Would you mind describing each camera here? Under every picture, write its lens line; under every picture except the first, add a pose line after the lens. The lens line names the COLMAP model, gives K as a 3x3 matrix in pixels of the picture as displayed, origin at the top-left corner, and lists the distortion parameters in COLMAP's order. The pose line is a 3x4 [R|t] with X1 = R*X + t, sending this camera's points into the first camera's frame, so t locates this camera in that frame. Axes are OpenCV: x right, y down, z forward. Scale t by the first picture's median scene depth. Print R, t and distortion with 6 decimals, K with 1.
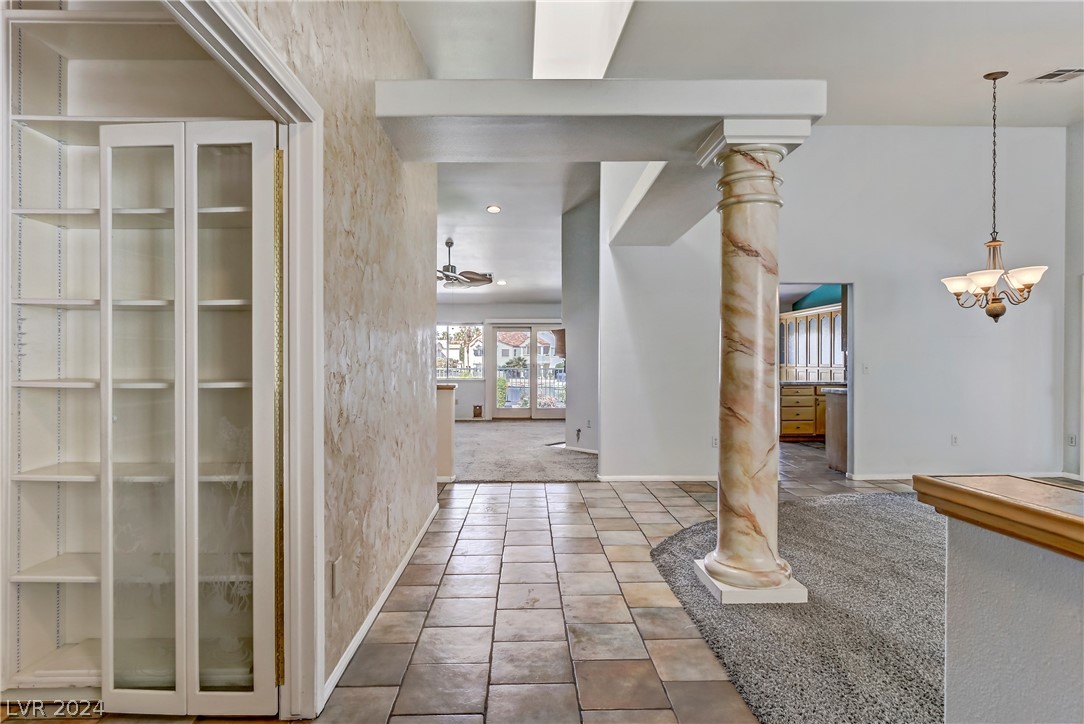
lens RADIAL K [[561.9, 0, 537.0], [0, 561.9, 361.0], [0, 0, 1]] dist [0.004044, 0.000309]
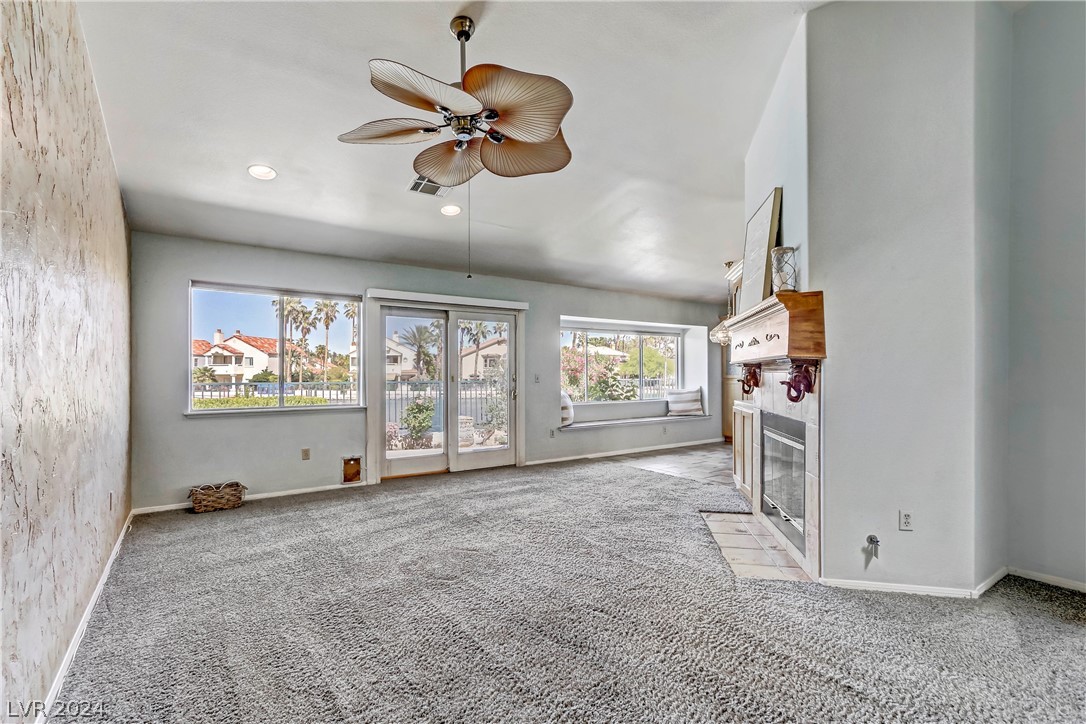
lens RADIAL K [[492.7, 0, 549.2], [0, 492.7, 366.7], [0, 0, 1]] dist [-0.019639, -0.000145]
pose [[0.828549, 0.007755, 0.559862, -0.204549], [-0.001895, 0.999937, -0.011046, 0.001121], [-0.559913, 0.008091, 0.828512, 0.530002]]
